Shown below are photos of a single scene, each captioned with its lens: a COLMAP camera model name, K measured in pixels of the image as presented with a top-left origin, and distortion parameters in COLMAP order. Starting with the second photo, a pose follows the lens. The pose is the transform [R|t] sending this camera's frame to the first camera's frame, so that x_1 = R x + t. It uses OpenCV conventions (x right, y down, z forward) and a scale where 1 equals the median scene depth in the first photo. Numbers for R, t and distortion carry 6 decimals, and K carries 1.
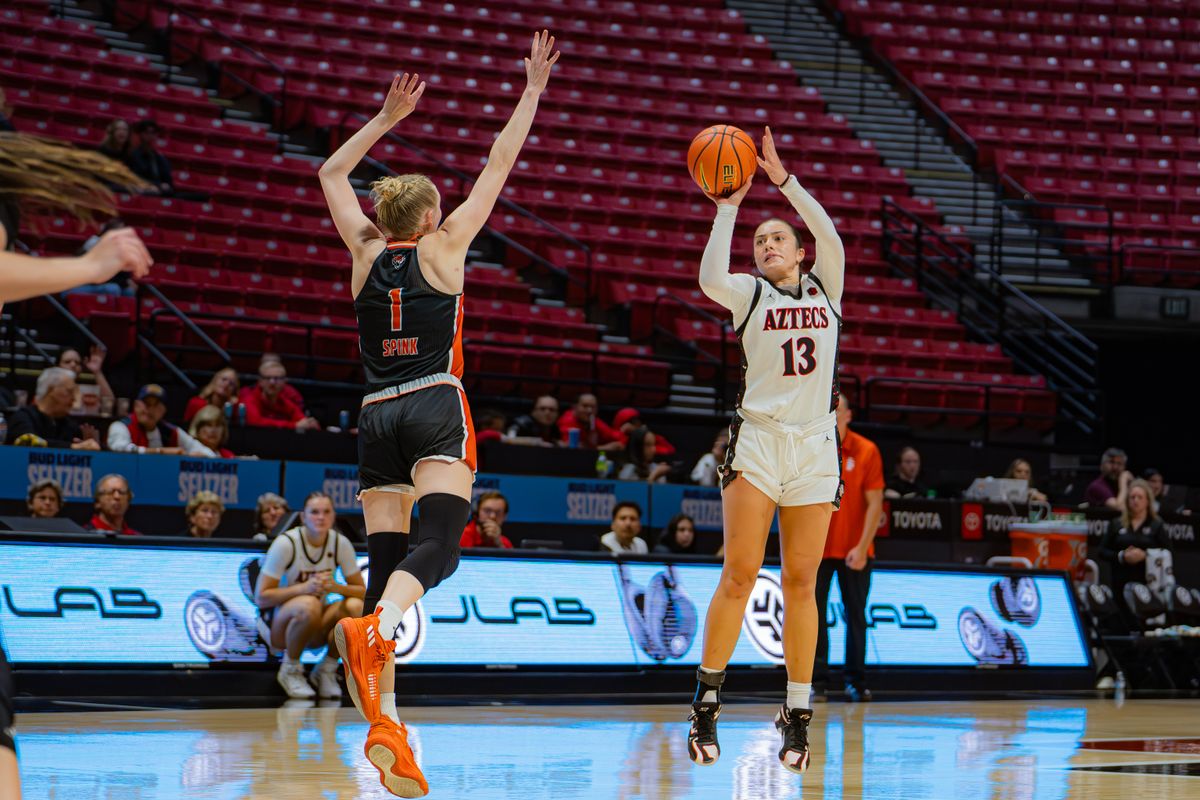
lens RADIAL K [[653.8, 0, 605.9], [0, 653.8, 401.3], [0, 0, 1]] dist [-0.004295, 0.001278]
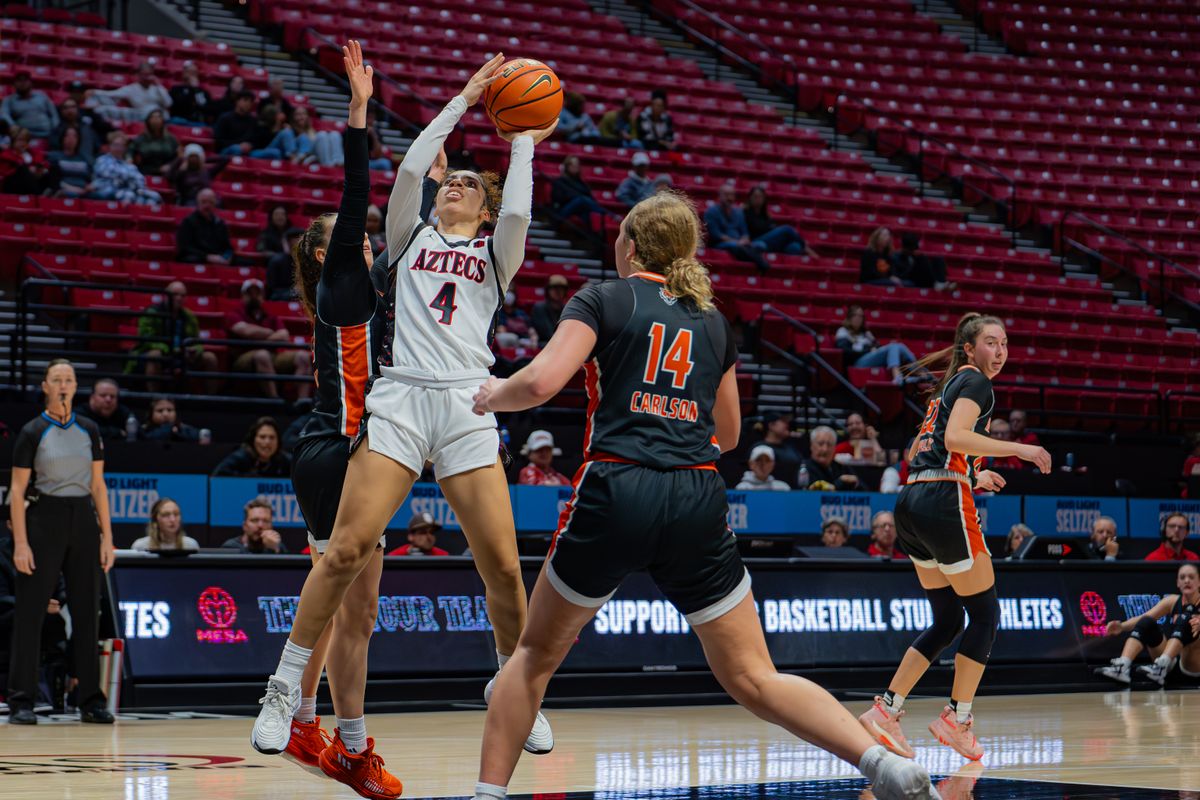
lens RADIAL K [[653.8, 0, 598.5], [0, 653.8, 401.2], [0, 0, 1]] dist [-0.004295, 0.001278]
pose [[0.997953, -0.040059, -0.049851, -0.799840], [0.039625, 0.999168, -0.009665, -0.069720], [0.050197, 0.007670, 0.998710, -0.178548]]
